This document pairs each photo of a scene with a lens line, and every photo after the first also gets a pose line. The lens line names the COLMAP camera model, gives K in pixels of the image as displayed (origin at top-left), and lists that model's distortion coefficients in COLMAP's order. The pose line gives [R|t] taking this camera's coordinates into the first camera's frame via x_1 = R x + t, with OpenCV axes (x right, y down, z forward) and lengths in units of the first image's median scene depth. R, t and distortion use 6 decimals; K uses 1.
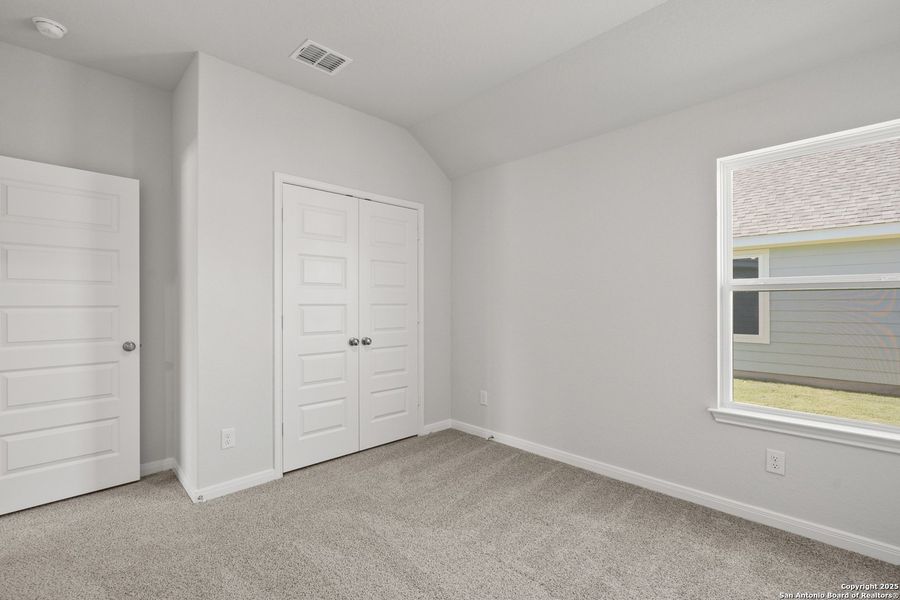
lens RADIAL K [[406.0, 0, 467.3], [0, 406.0, 310.0], [0, 0, 1]] dist [-0.015070, -0.000121]
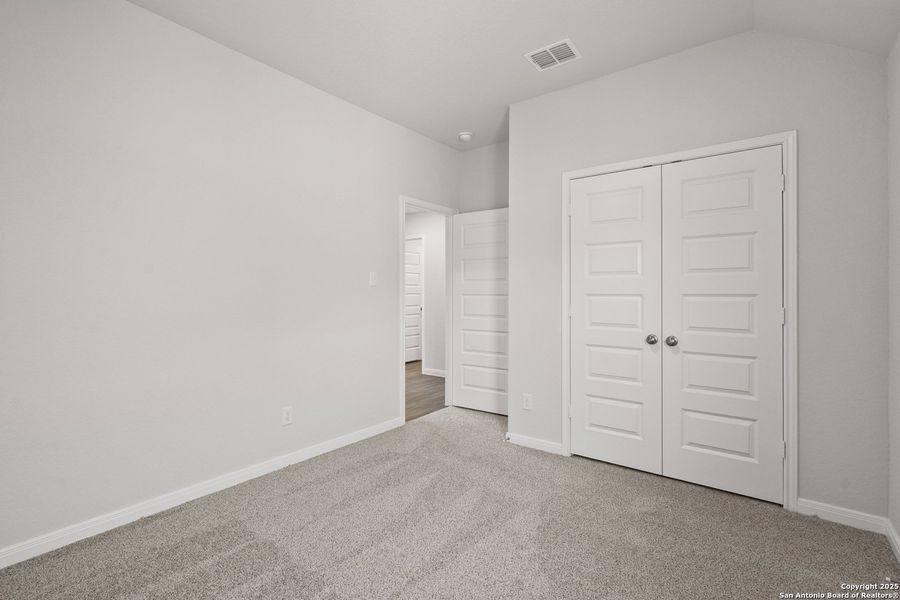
lens RADIAL K [[417.5, 0, 441.8], [0, 417.5, 298.0], [0, 0, 1]] dist [-0.061280, 0.022116]
pose [[0.089303, 0.011758, -0.995935, 0.530829], [-0.017778, 0.999790, 0.010210, -0.007454], [0.995846, 0.016794, 0.089493, 0.506476]]
